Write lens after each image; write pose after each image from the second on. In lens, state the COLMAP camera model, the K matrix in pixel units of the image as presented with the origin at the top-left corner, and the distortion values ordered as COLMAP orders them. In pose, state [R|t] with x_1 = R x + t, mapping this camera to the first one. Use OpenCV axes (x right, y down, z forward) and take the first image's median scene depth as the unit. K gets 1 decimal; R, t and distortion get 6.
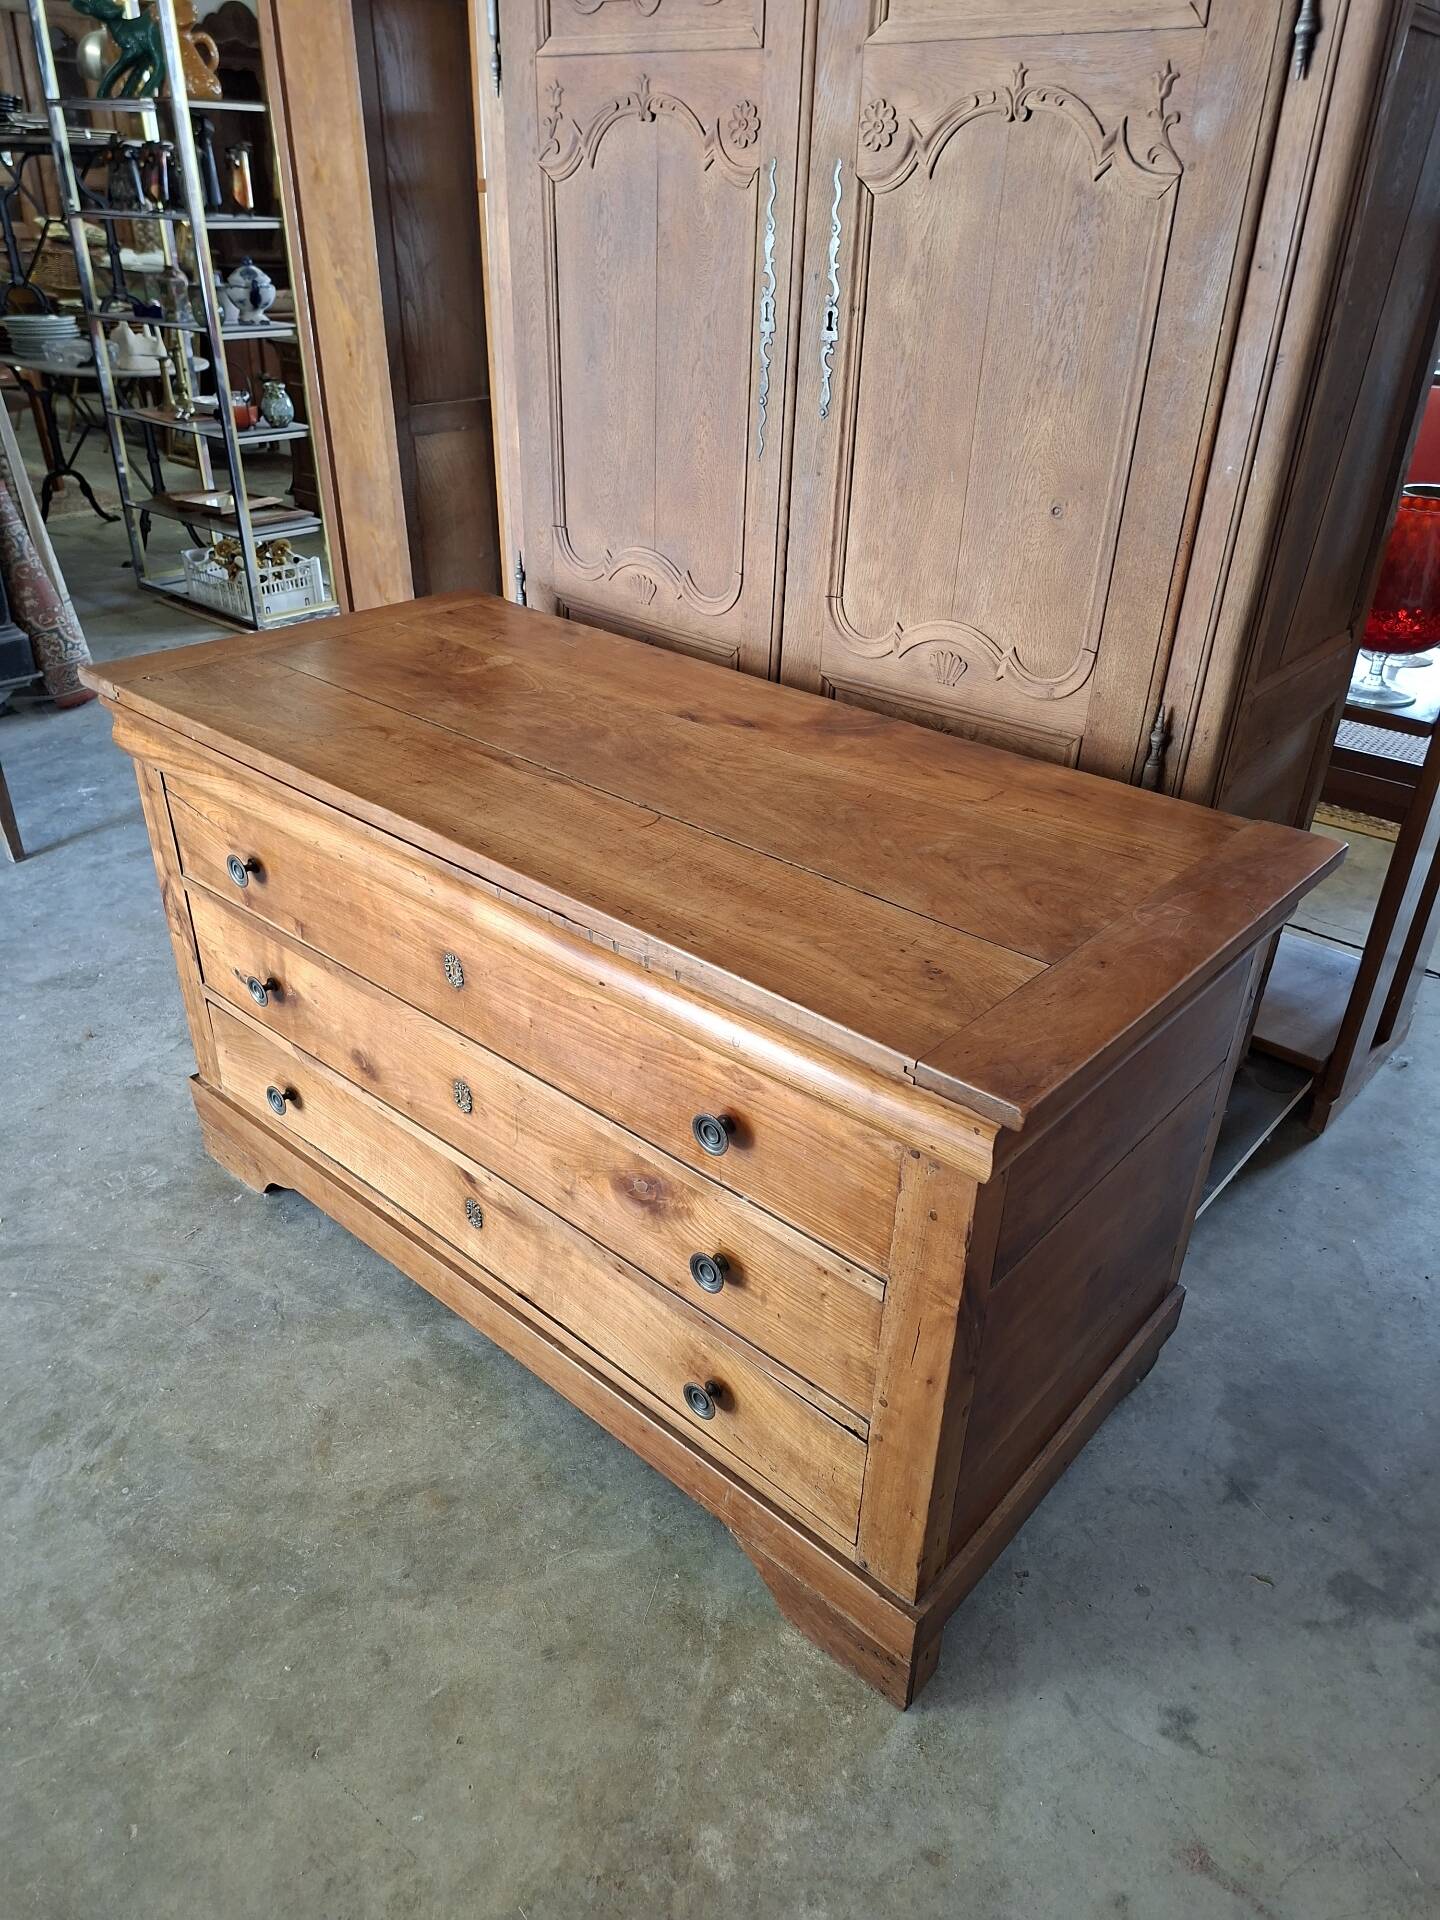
lens RADIAL K [[1325.8, 0, 728.9], [0, 1325.8, 962.0], [0, 0, 1]] dist [0.064000, -0.069867]
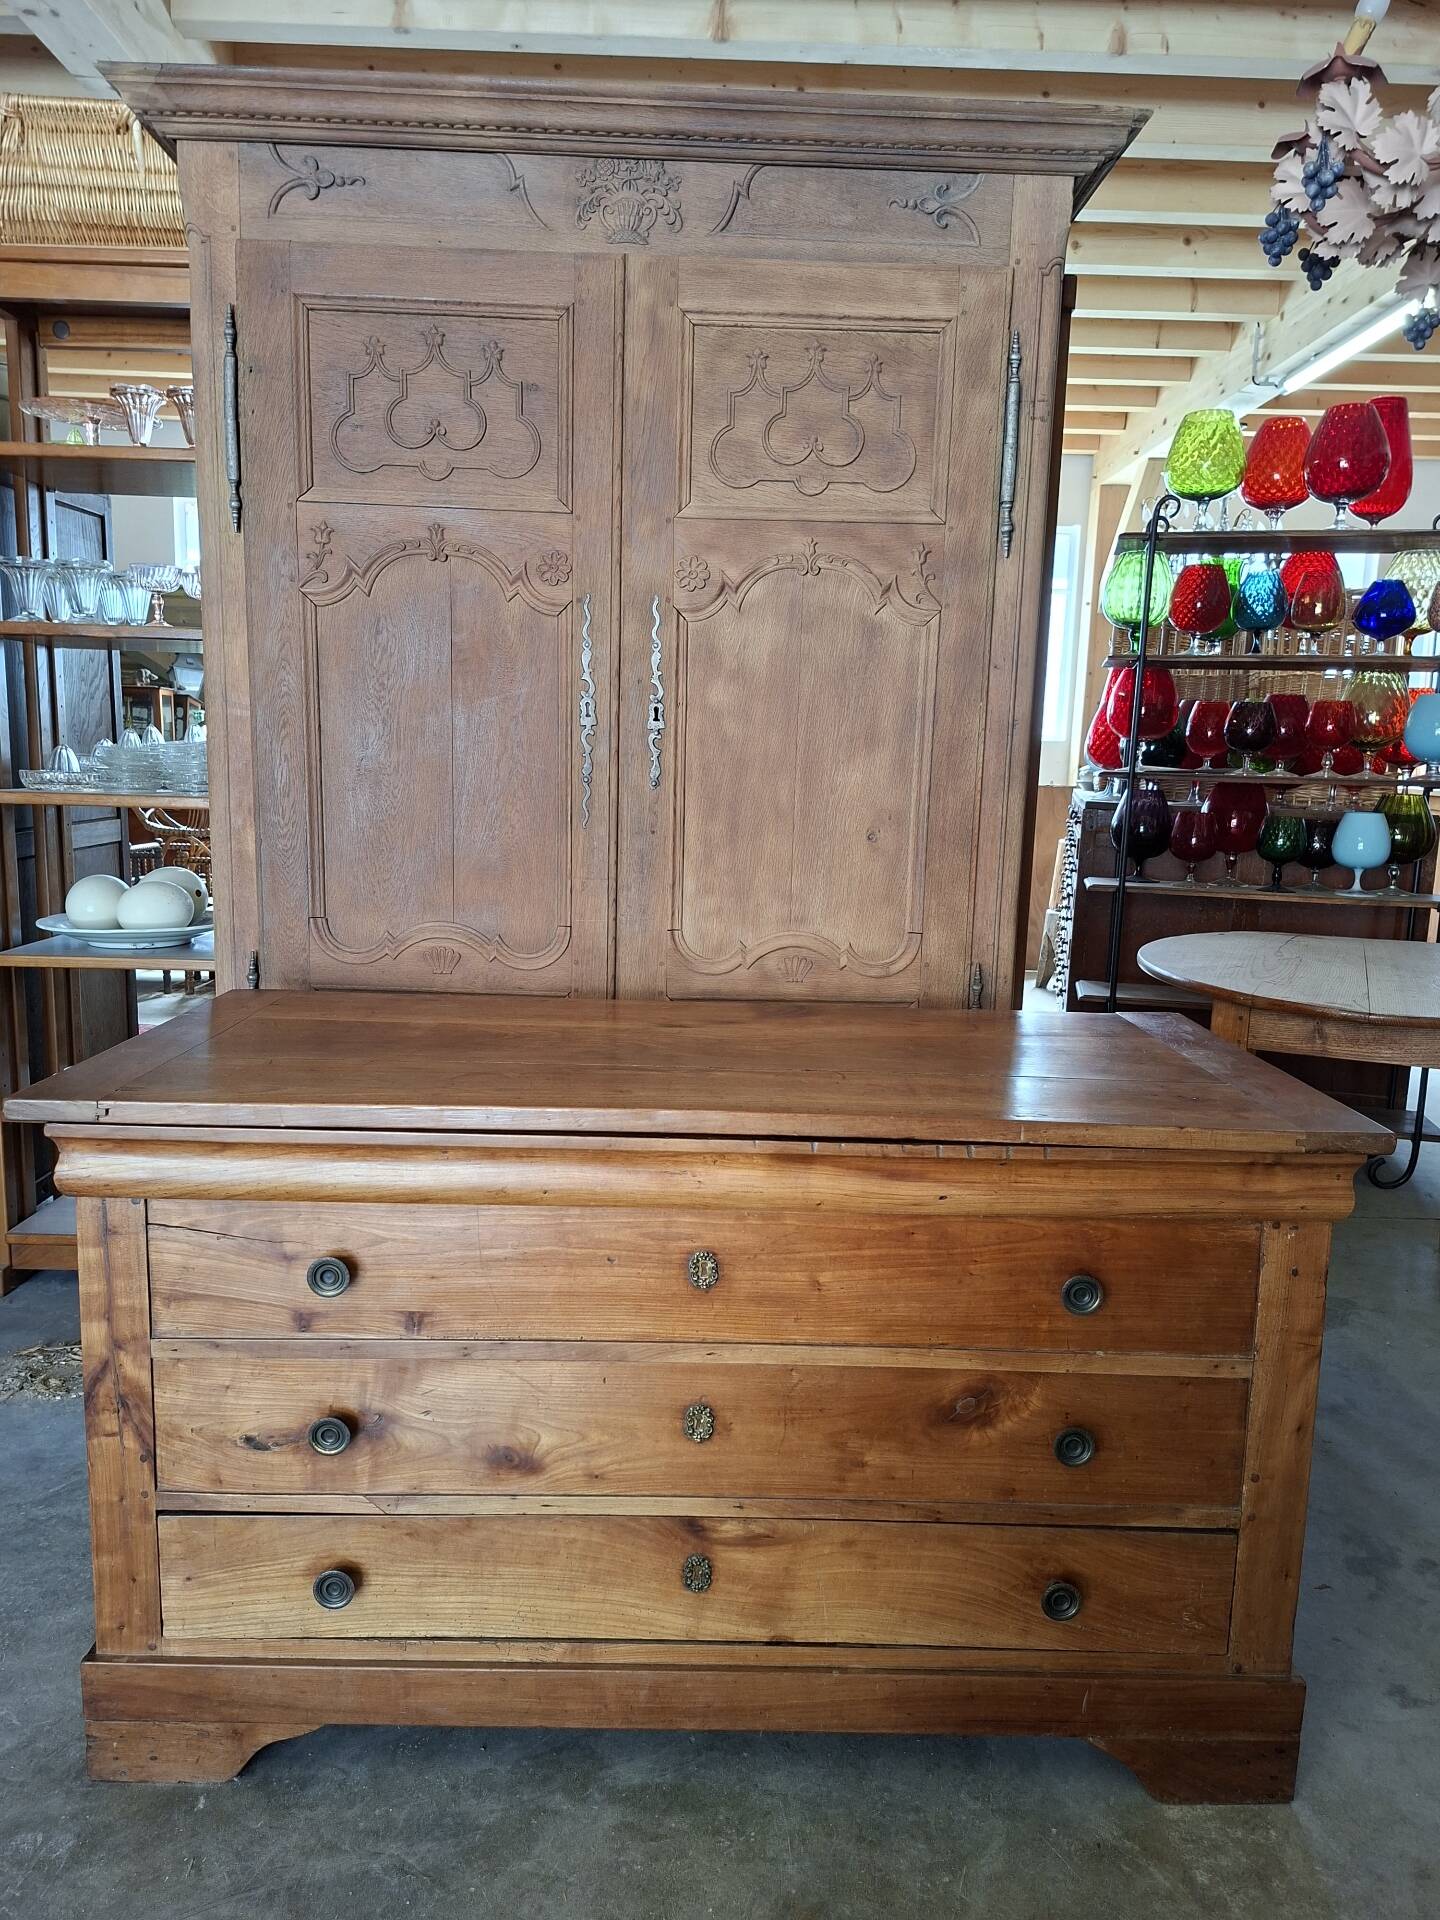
lens RADIAL K [[1325.8, 0, 726.0], [0, 1325.8, 974.7], [0, 0, 1]] dist [0.064000, -0.069867]
pose [[0.747419, -0.114588, 0.654396, -0.707144], [0.325362, 0.921936, -0.210177, 0.013411], [-0.579228, 0.370006, 0.726355, 0.182643]]
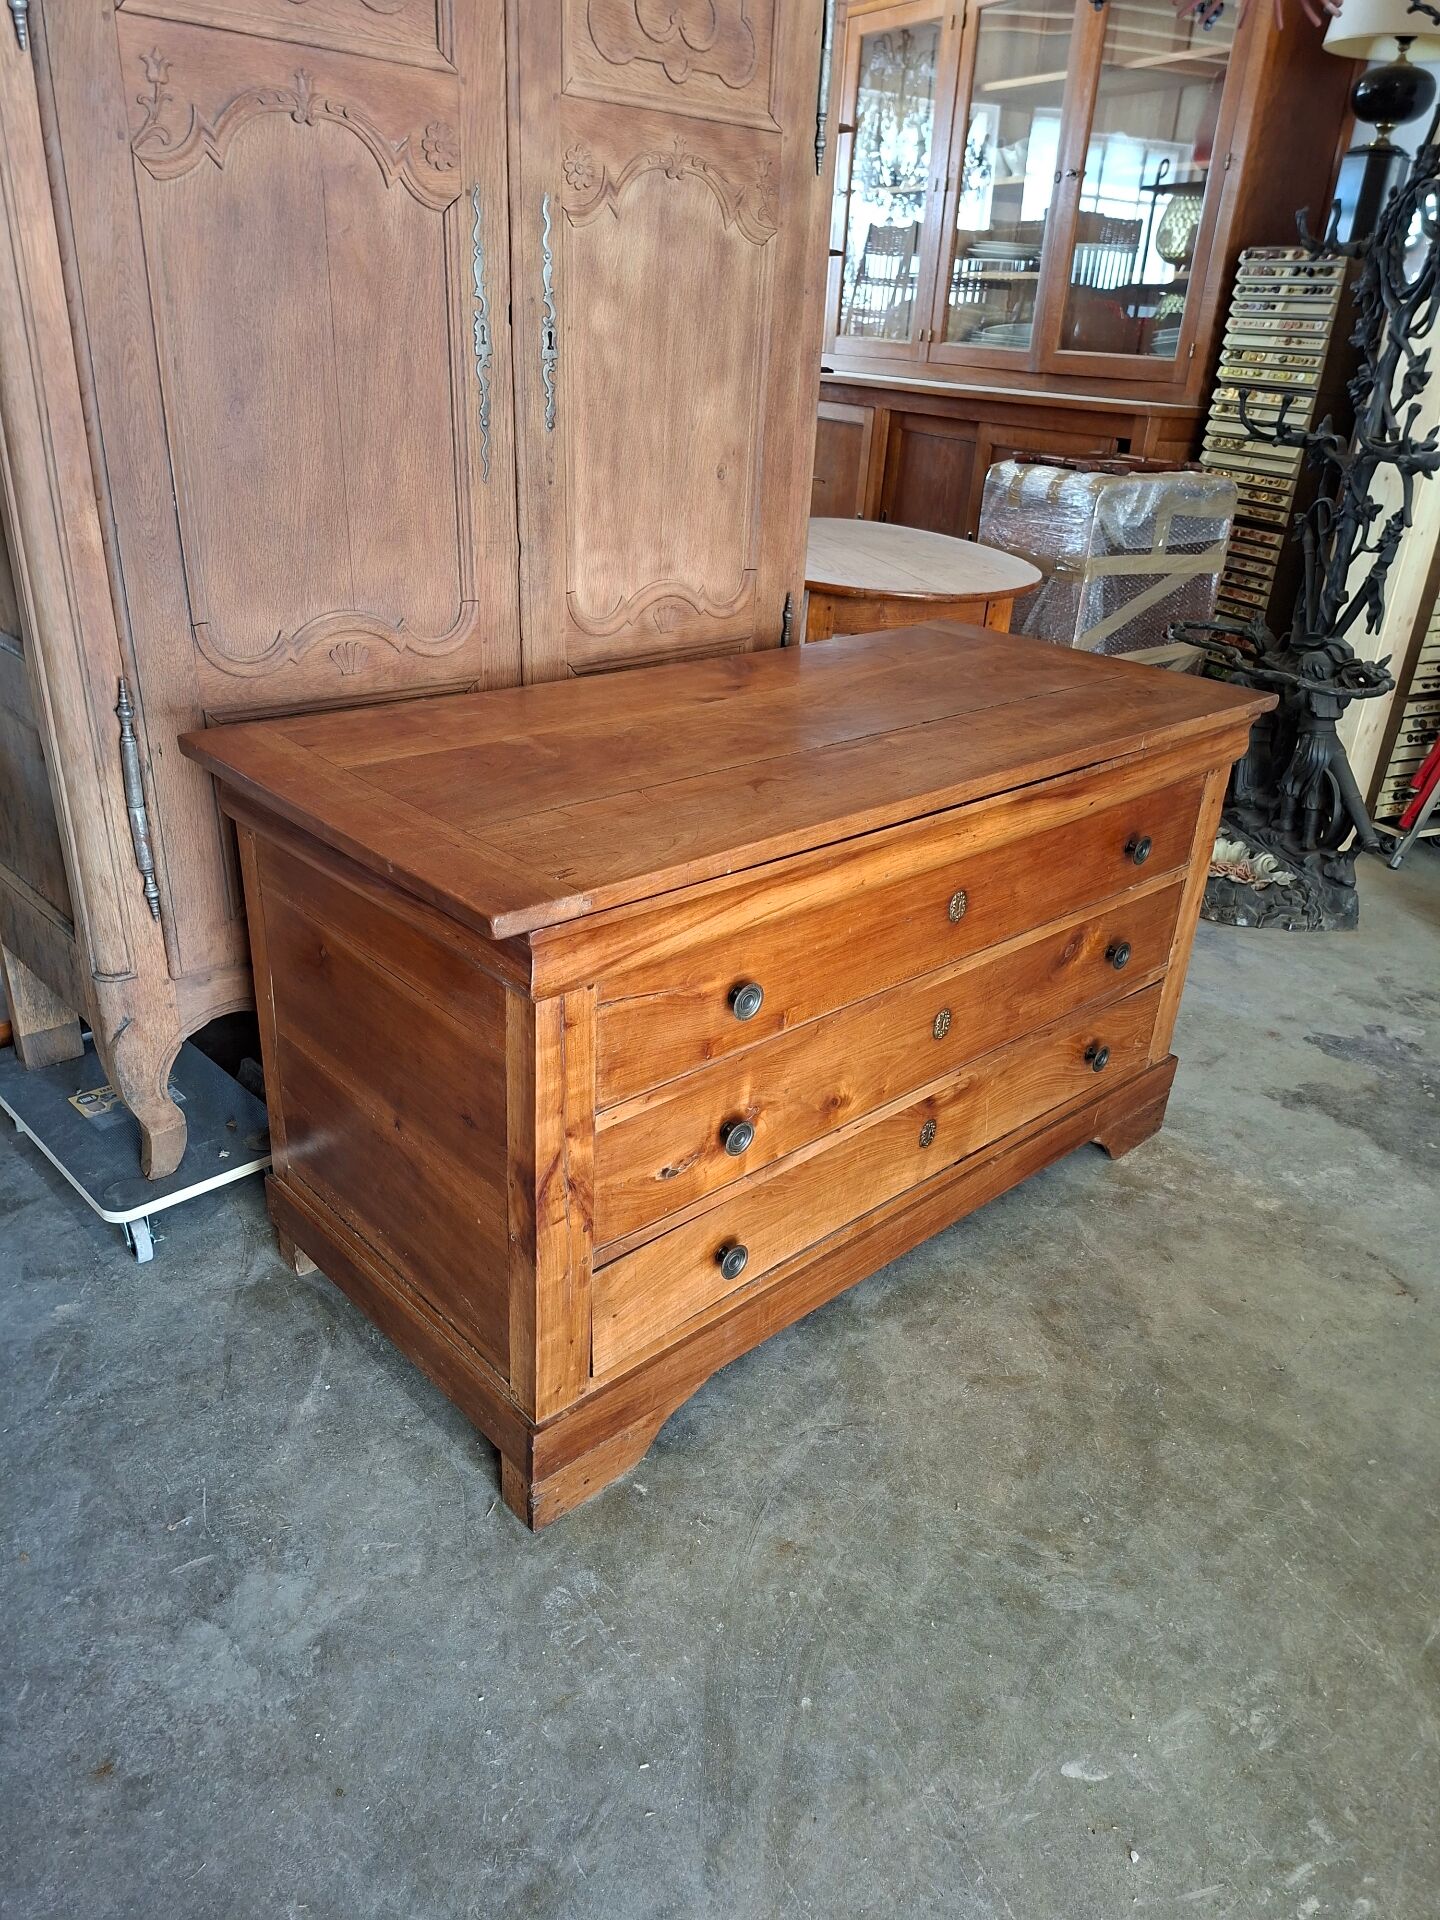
lens RADIAL K [[1313.5, 0, 727.2], [0, 1313.5, 950.5], [0, 0, 1]] dist [0.072188, -0.073547]
pose [[0.110224, -0.447645, 0.887392, -1.107849], [0.450111, 0.818511, 0.356988, -0.404323], [-0.886144, 0.360076, 0.291709, 0.755591]]
